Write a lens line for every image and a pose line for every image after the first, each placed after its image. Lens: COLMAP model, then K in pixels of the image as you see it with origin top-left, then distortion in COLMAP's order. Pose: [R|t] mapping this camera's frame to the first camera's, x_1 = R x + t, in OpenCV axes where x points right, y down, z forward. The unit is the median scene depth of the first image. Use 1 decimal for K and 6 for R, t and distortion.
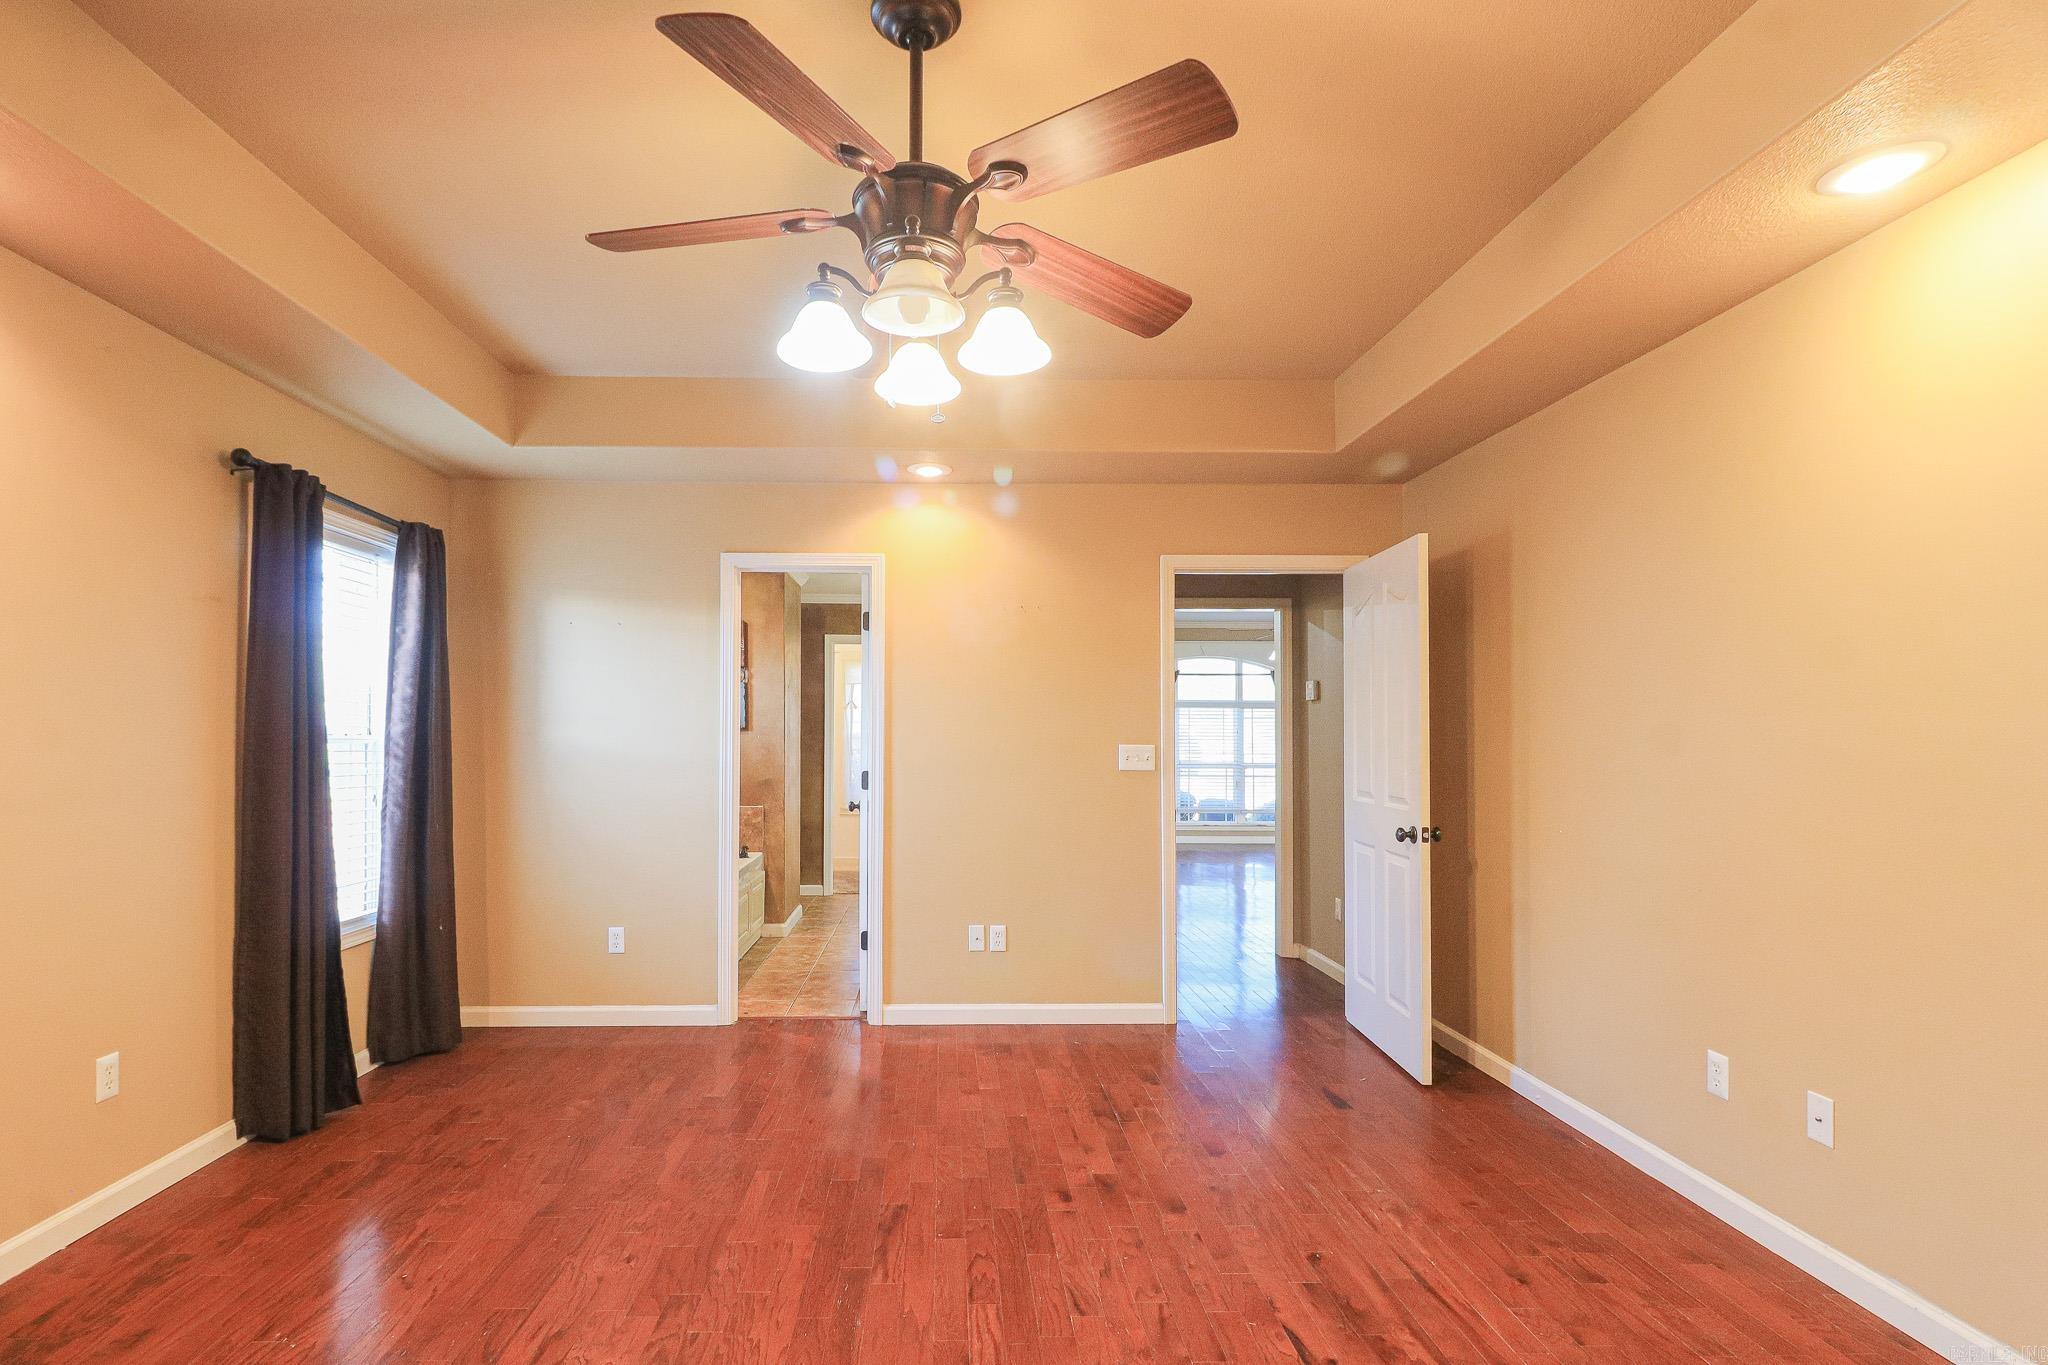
lens RADIAL K [[958.3, 0, 1061.1], [0, 958.3, 734.9], [0, 0, 1]] dist [0.020557, -0.016519]
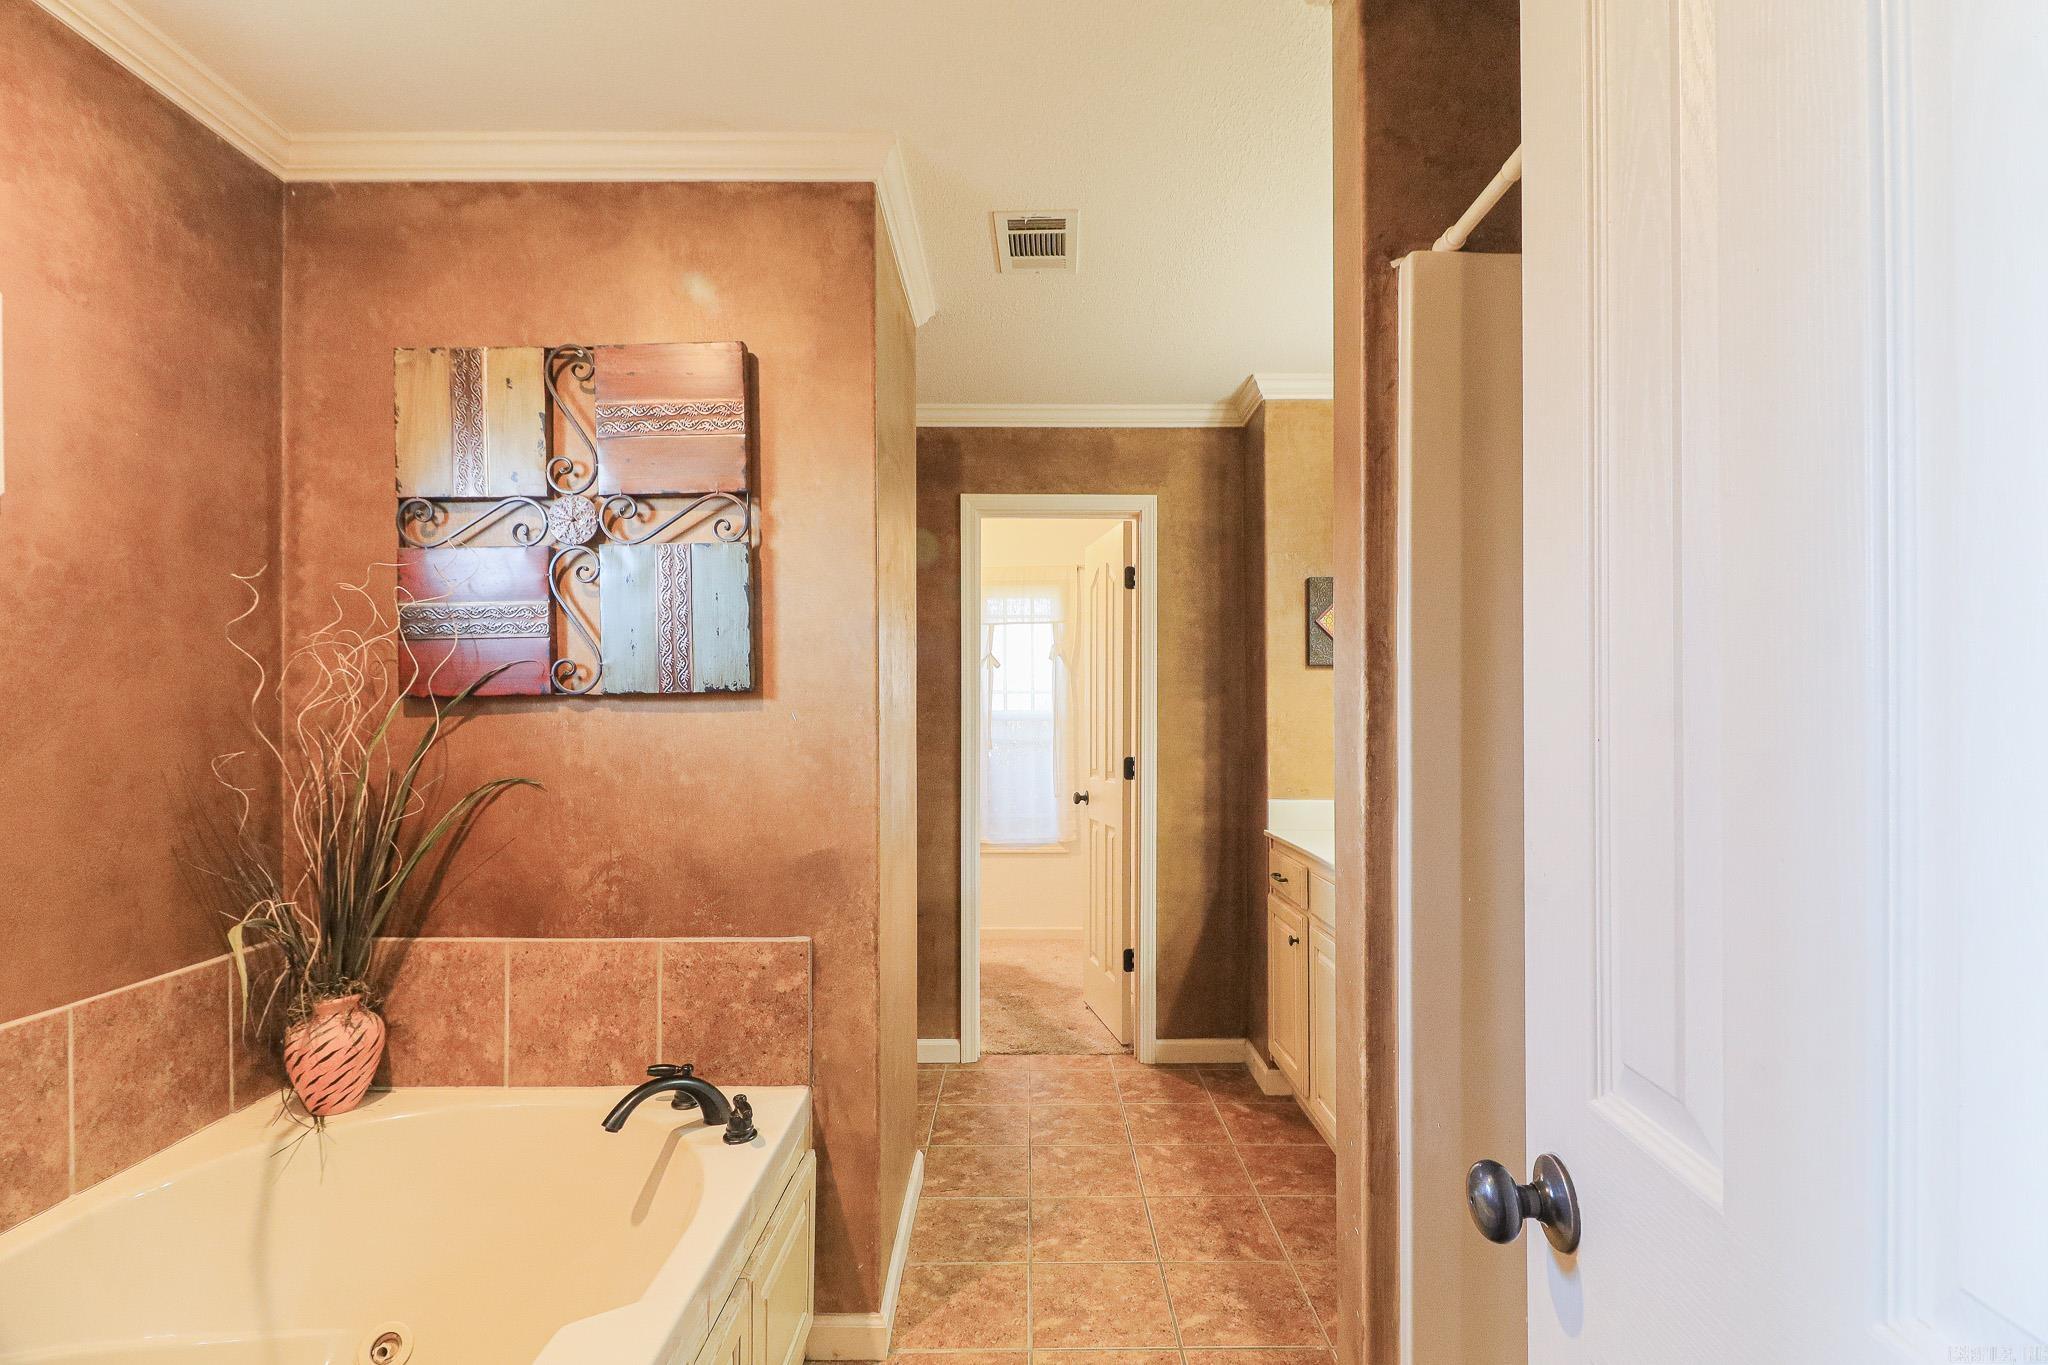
lens RADIAL K [[958.3, 0, 1061.1], [0, 958.3, 734.9], [0, 0, 1]] dist [0.020557, -0.016519]
pose [[0.995657, -0.000421, -0.093097, -0.198925], [0.002373, 0.999779, 0.020866, 0.001432], [0.093068, -0.020996, 0.995438, 0.695246]]
